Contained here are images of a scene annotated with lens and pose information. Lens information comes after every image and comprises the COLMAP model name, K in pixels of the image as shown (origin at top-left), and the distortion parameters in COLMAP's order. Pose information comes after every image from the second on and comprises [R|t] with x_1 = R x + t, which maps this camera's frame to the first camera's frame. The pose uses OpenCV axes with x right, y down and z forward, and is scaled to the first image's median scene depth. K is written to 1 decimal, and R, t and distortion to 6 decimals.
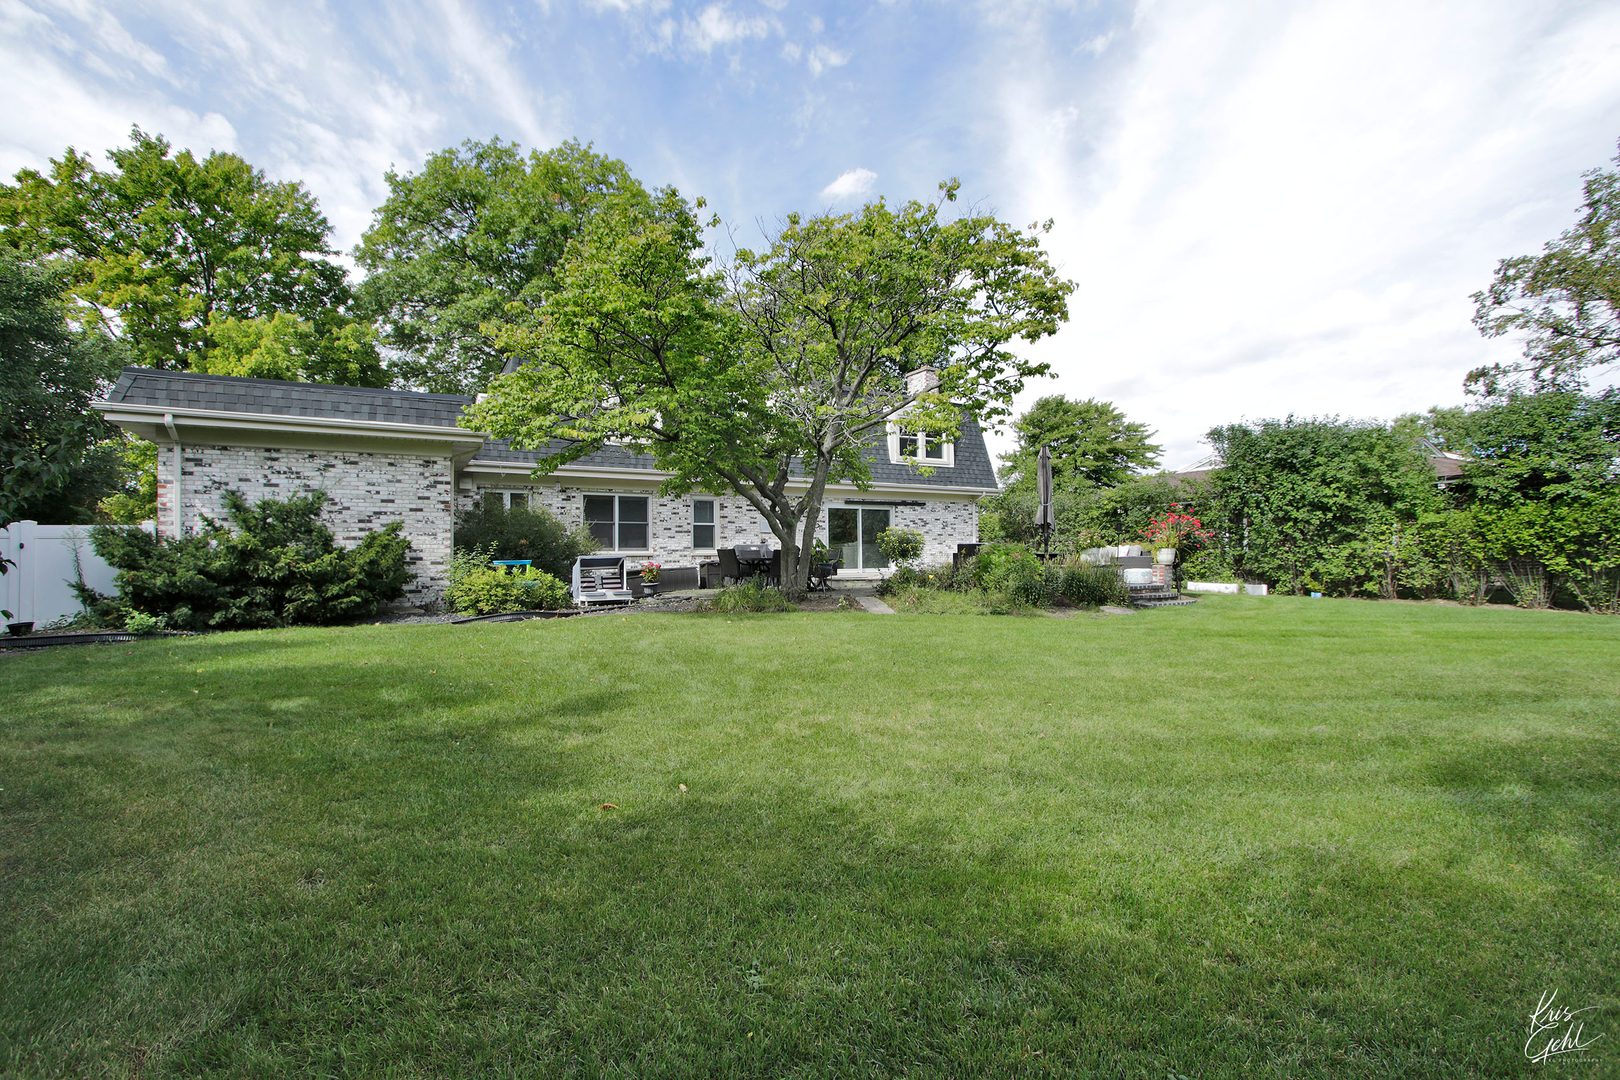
lens RADIAL K [[738.8, 0, 809.0], [0, 738.8, 536.5], [0, 0, 1]] dist [-0.006177, -0.000281]
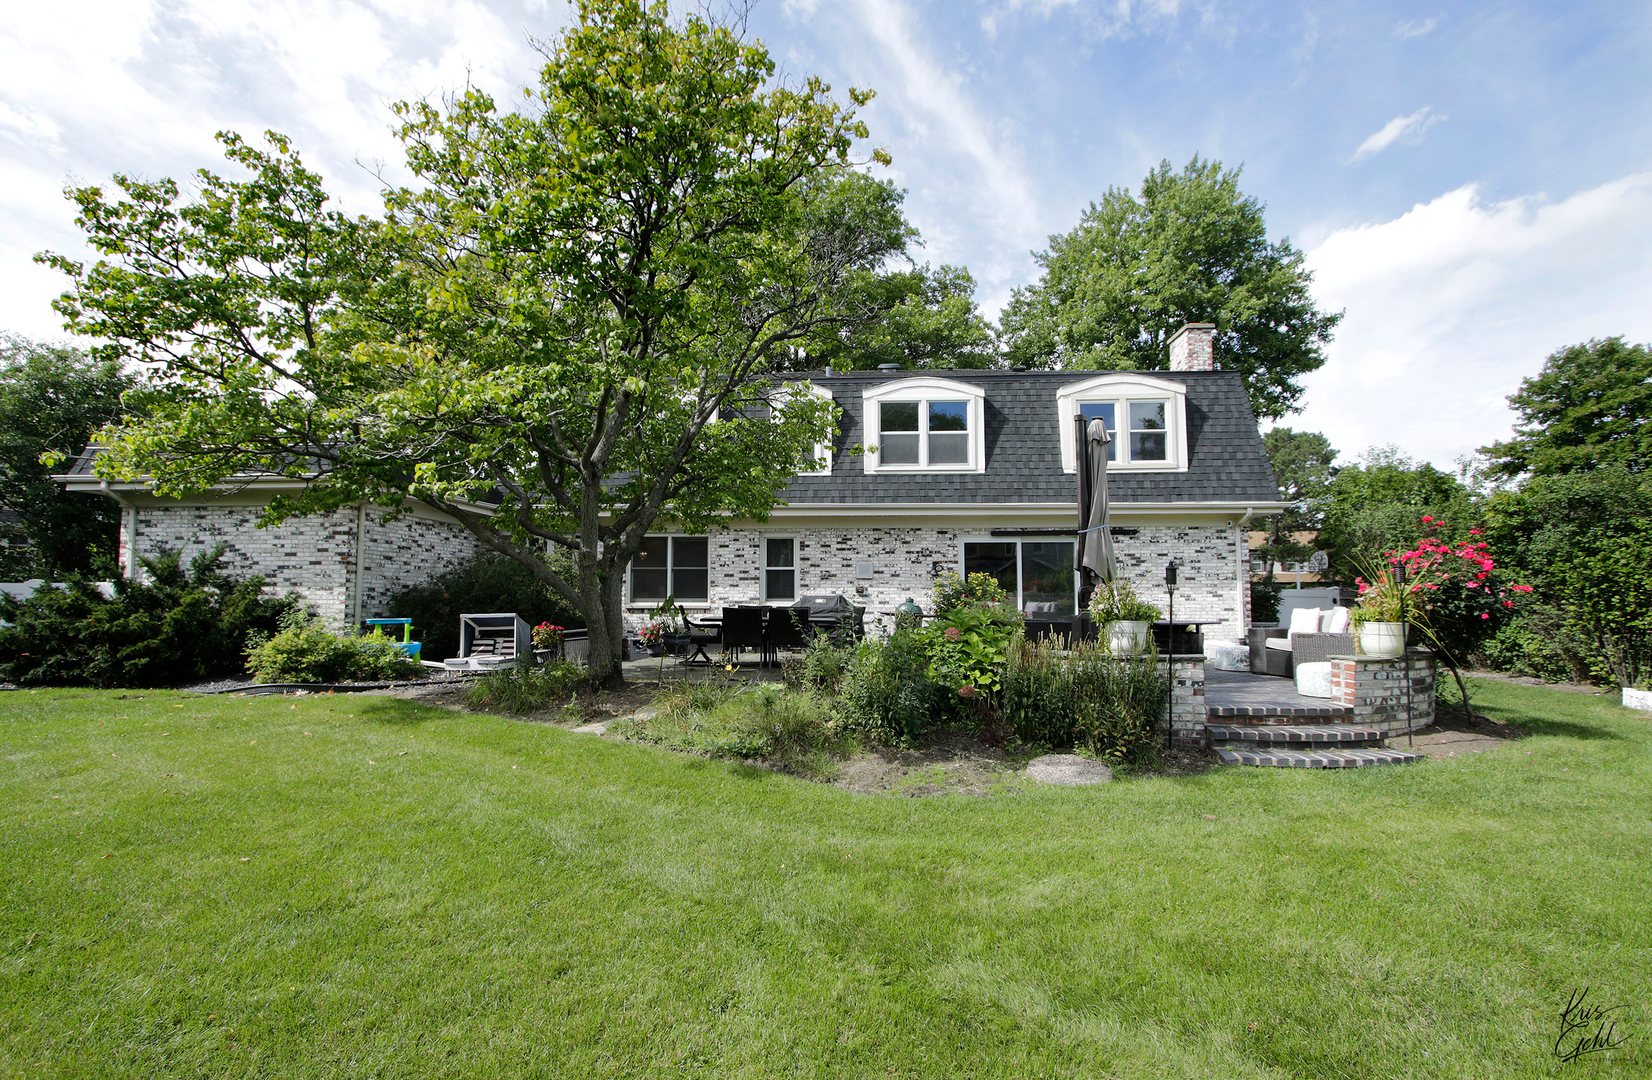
lens RADIAL K [[799.3, 0, 826.6], [0, 799.3, 549.3], [0, 0, 1]] dist [-0.011256, -0.000007]
pose [[0.845851, -0.024033, -0.532878, 0.549422], [0.008604, 0.999469, -0.031418, -0.015902], [0.533351, 0.021990, 0.845608, 0.483223]]
